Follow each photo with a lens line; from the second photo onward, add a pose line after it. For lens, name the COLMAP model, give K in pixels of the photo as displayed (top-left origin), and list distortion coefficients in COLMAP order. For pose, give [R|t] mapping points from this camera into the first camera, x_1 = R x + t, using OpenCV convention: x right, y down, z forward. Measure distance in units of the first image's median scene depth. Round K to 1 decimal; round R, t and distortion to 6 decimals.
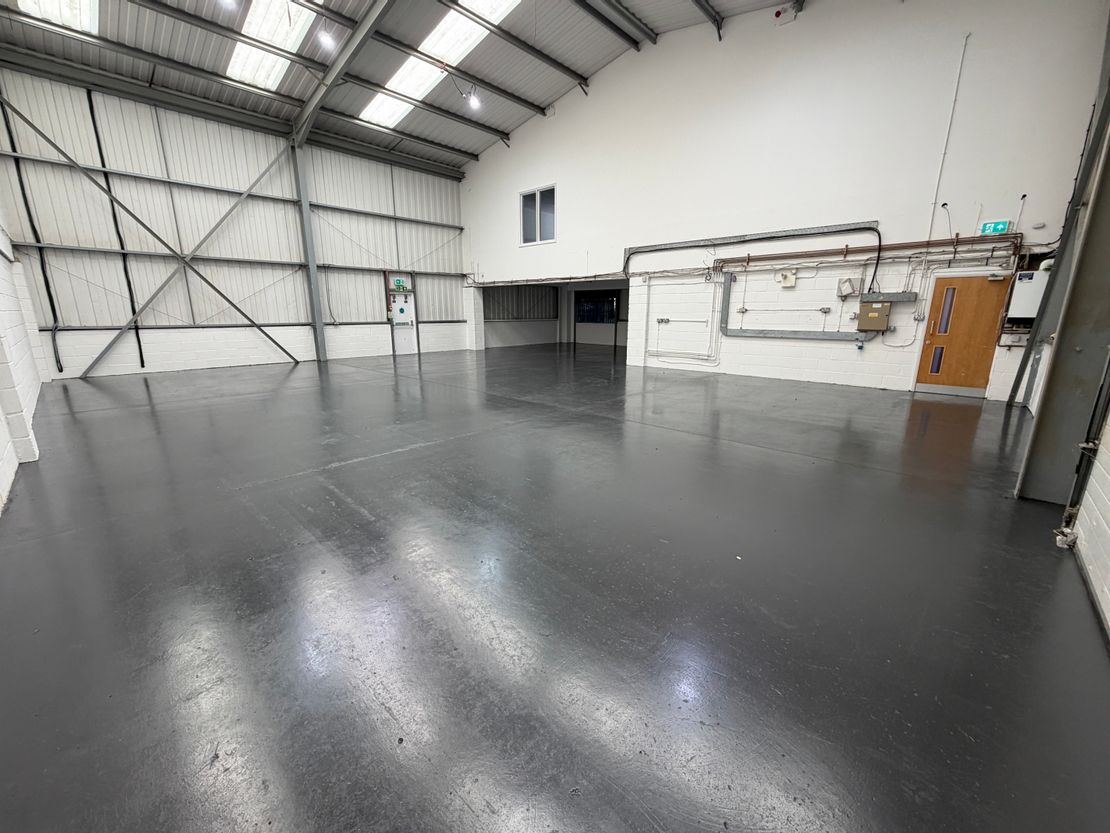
lens RADIAL K [[445.3, 0, 555.0], [0, 445.3, 416.5], [0, 0, 1]] dist [0.001606, 0.000477]
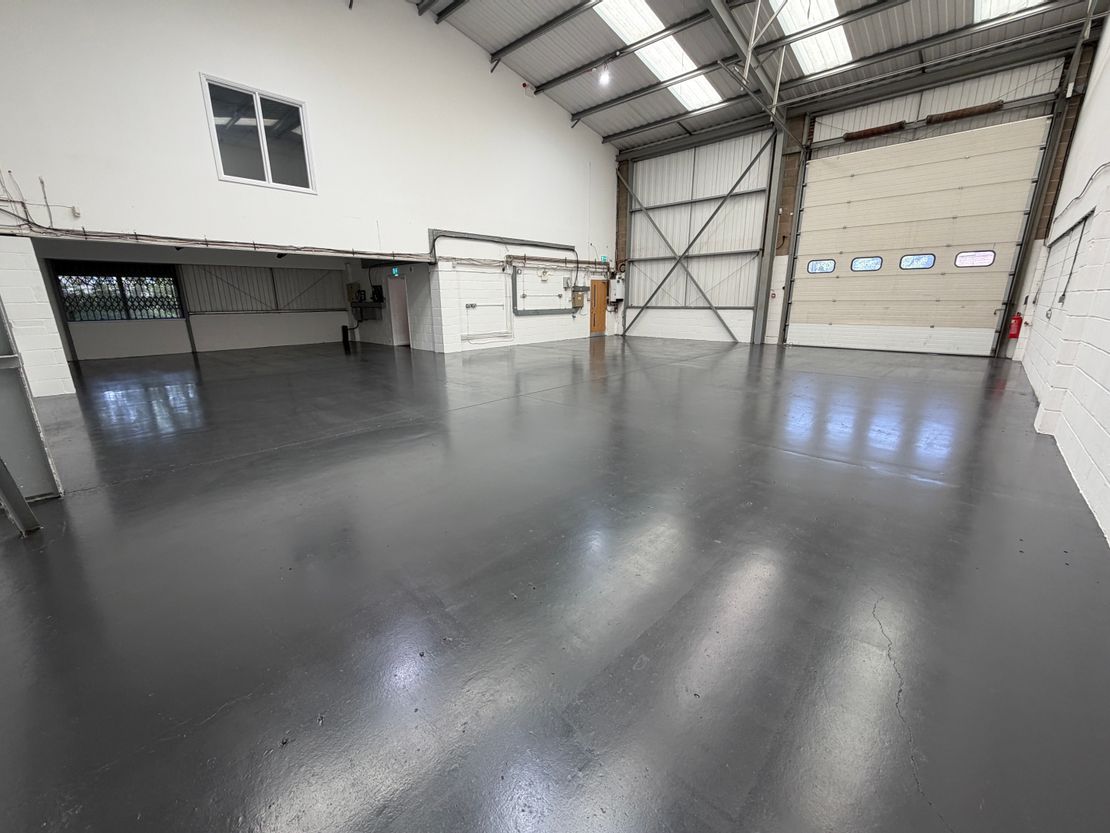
lens RADIAL K [[445.3, 0, 555.0], [0, 445.3, 416.5], [0, 0, 1]] dist [0.001606, 0.000477]
pose [[-0.011531, -0.264766, 0.964244, -0.977604], [0.232072, 0.937269, 0.260134, -0.222881], [-0.972630, 0.226773, 0.050637, 0.915550]]
